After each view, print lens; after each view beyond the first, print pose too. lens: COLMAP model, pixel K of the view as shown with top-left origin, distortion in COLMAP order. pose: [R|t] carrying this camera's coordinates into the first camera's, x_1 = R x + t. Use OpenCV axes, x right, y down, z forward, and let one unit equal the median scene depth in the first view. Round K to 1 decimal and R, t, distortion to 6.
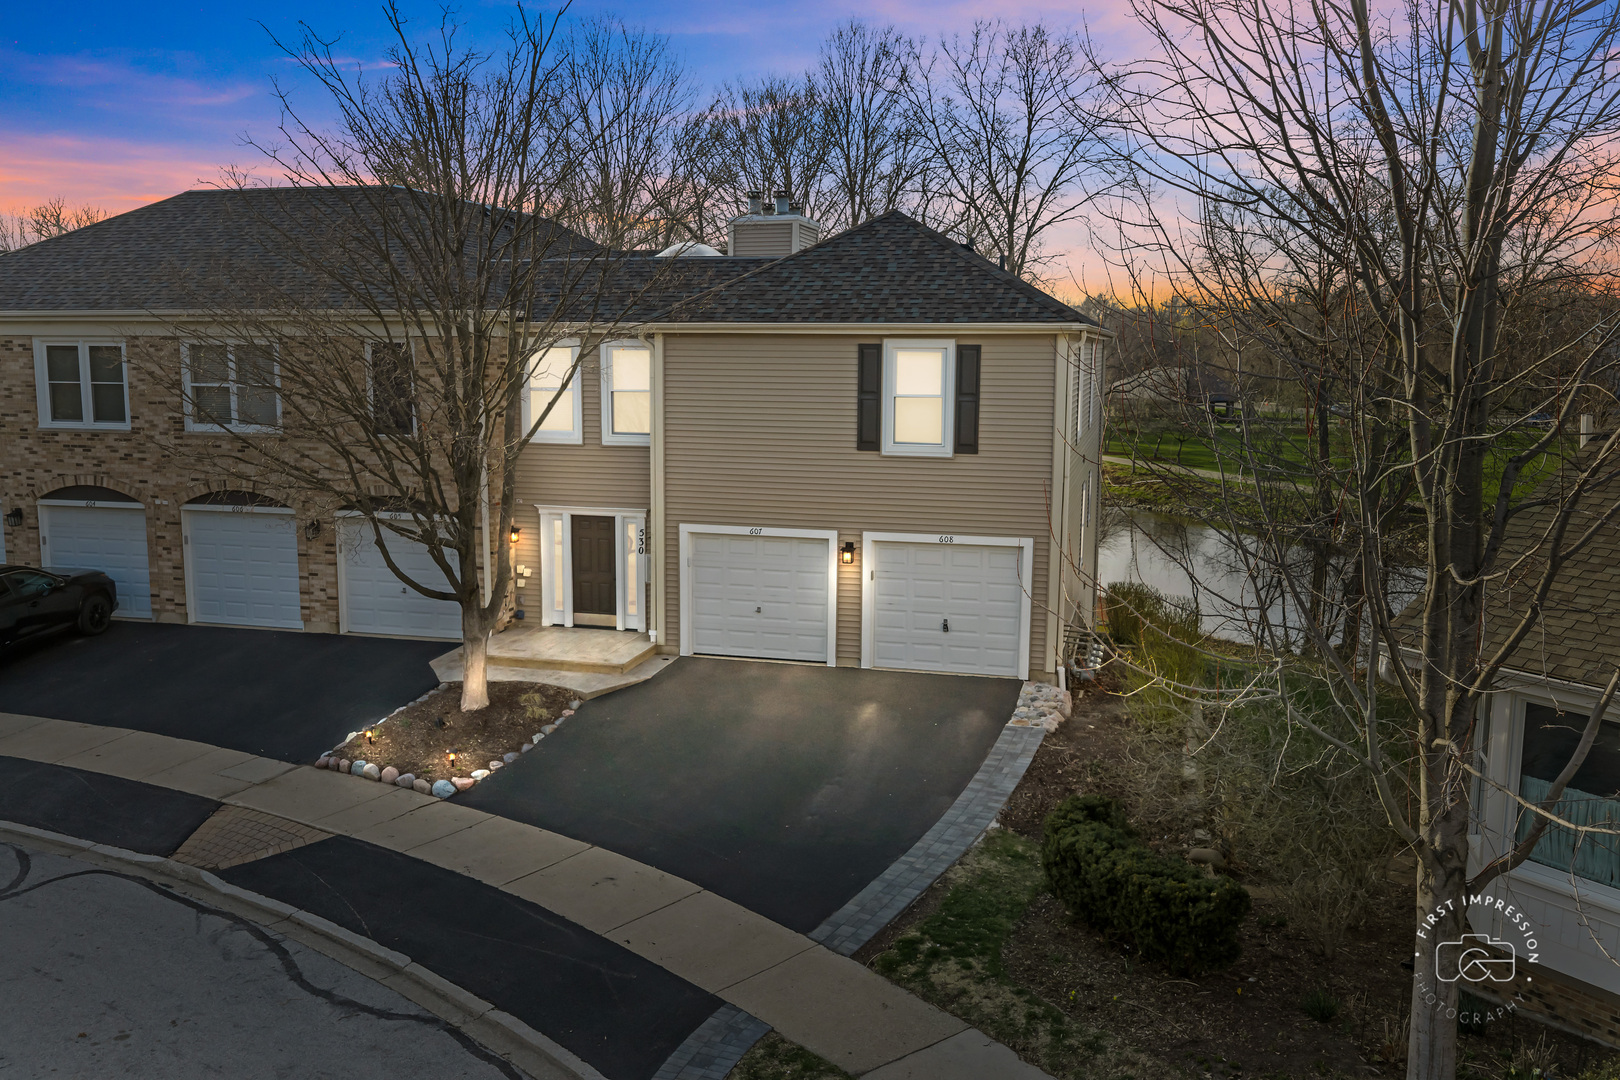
lens RADIAL K [[1343.0, 0, 810.0], [0, 1343.0, 540.0], [0, 0, 1]] dist [0.012716, -0.018895]
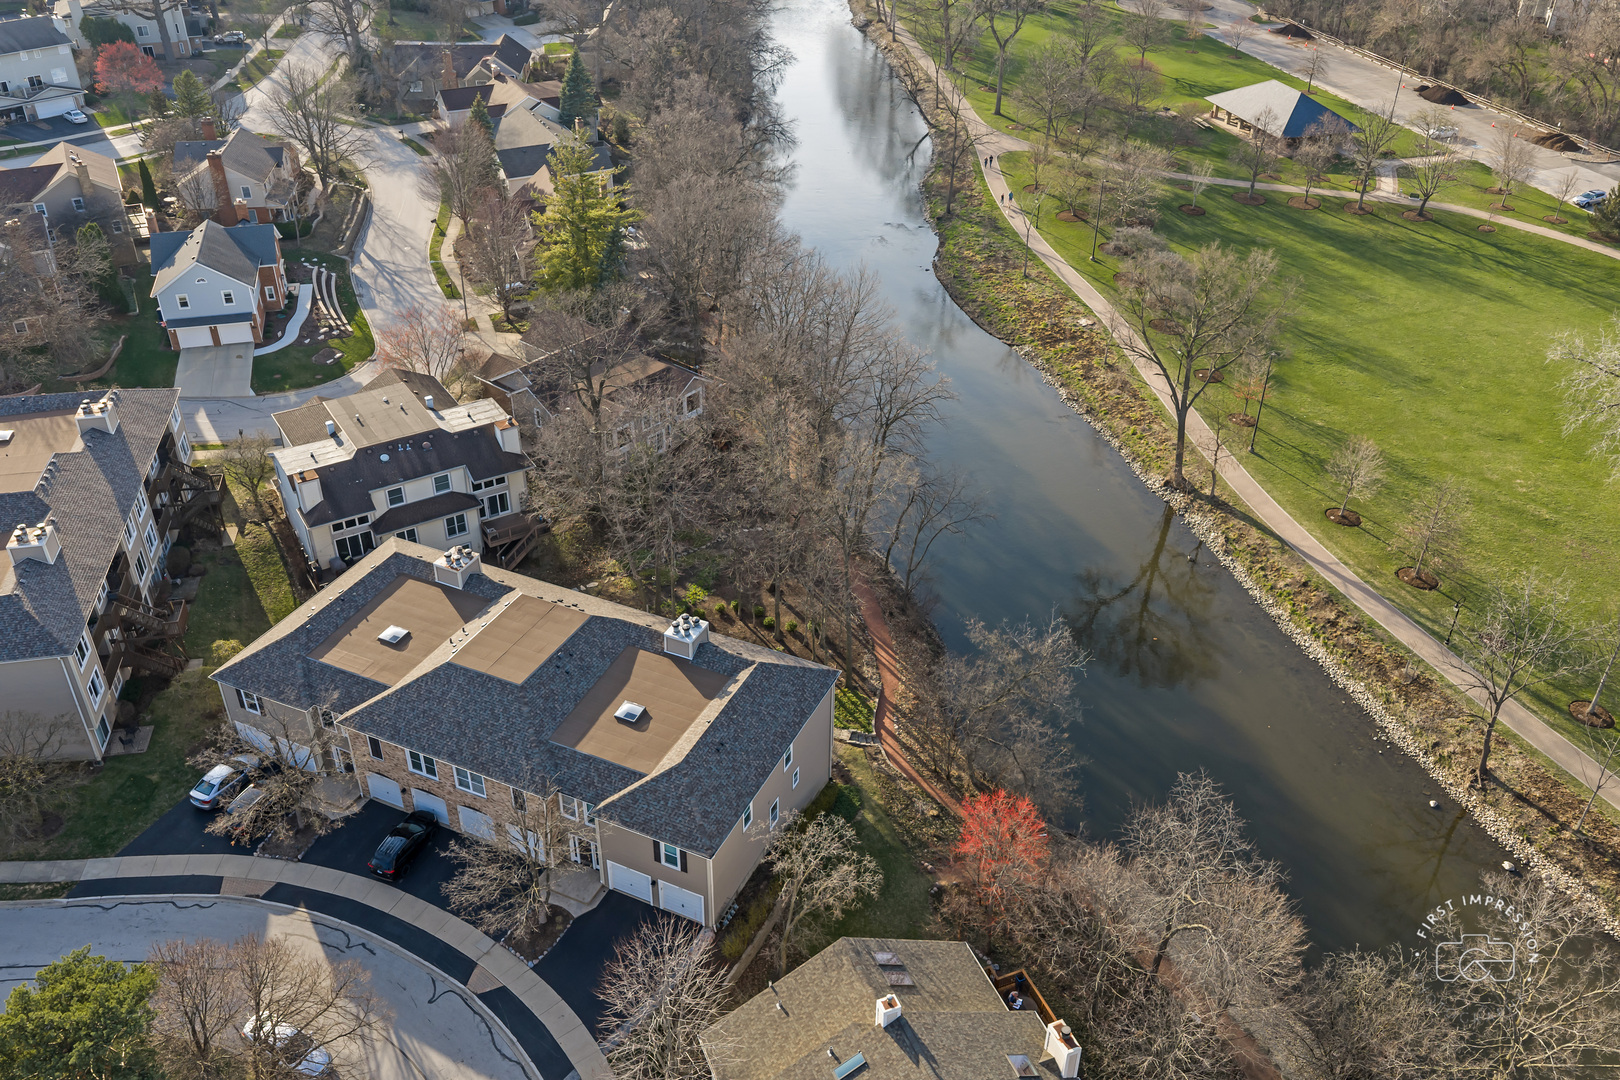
lens RADIAL K [[1343.0, 0, 810.0], [0, 1343.0, 540.0], [0, 0, 1]] dist [0.012716, -0.018895]
pose [[0.983511, 0.102871, -0.148742, 0.817912], [-0.029475, 0.902642, 0.429381, -2.199654], [0.178431, -0.417917, 0.890791, -1.517164]]
